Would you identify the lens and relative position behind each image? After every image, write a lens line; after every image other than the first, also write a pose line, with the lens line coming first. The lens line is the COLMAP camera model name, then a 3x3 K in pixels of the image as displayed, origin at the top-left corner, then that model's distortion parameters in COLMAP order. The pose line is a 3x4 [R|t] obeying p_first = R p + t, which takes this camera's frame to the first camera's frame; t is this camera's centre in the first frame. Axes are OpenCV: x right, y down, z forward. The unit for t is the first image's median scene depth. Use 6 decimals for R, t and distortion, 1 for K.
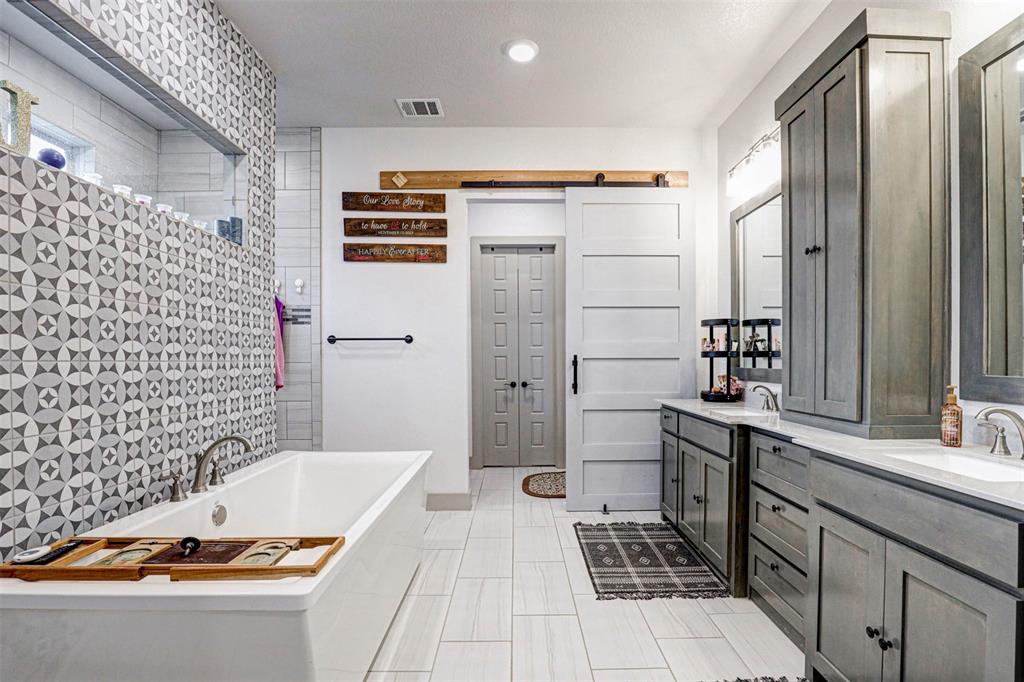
lens RADIAL K [[474.1, 0, 524.5], [0, 474.1, 362.8], [0, 0, 1]] dist [-0.022026, 0.002664]
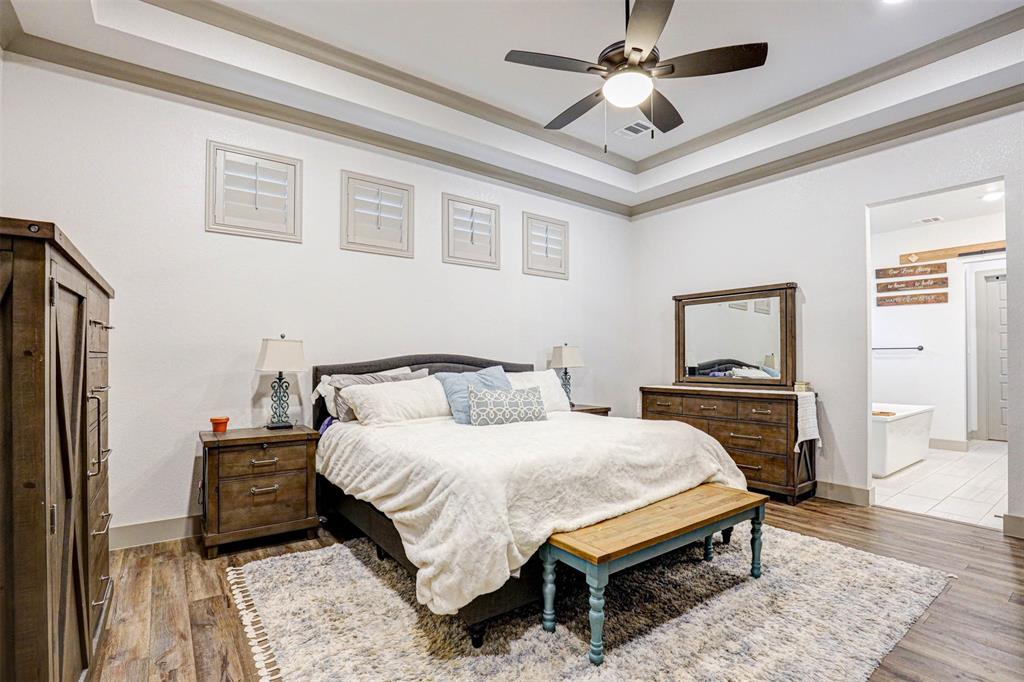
lens RADIAL K [[476.4, 0, 516.1], [0, 476.4, 348.0], [0, 0, 1]] dist [-0.021069, -0.000110]
pose [[0.577253, -0.005354, -0.816548, 0.340193], [-0.008598, 0.999883, -0.012634, -0.017564], [0.816520, 0.014314, 0.577140, -1.349216]]
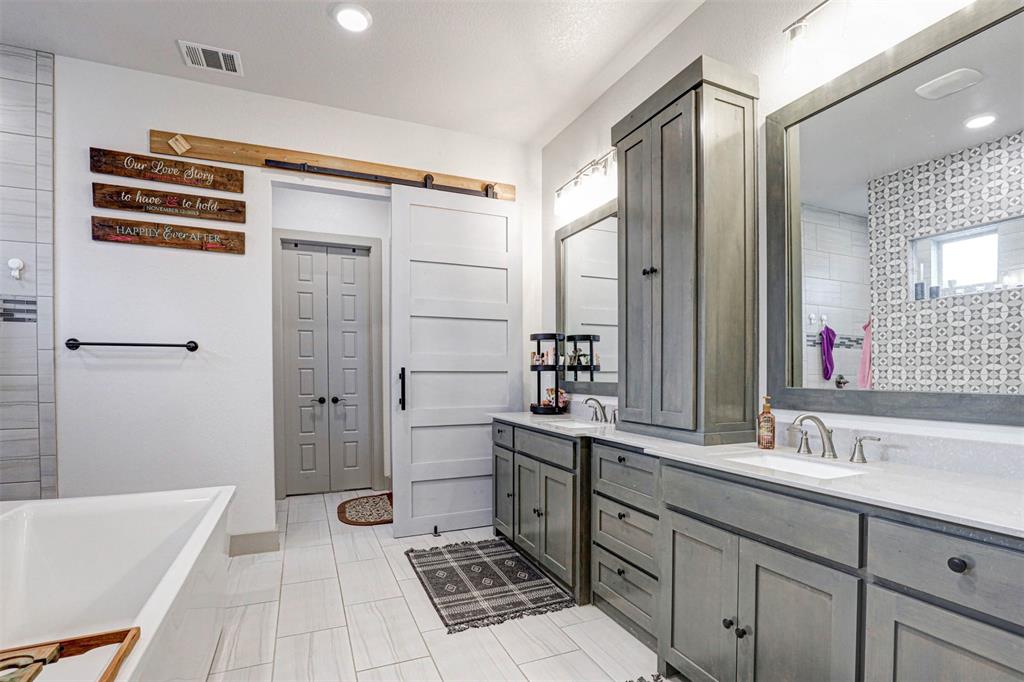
lens RADIAL K [[479.9, 0, 510.0], [0, 479.9, 379.5], [0, 0, 1]] dist [-0.032227, 0.006464]
pose [[0.925756, -0.001007, 0.378121, -0.054917], [-0.001691, 0.999975, 0.006802, 0.000059], [-0.378118, -0.006936, 0.925731, 0.064294]]
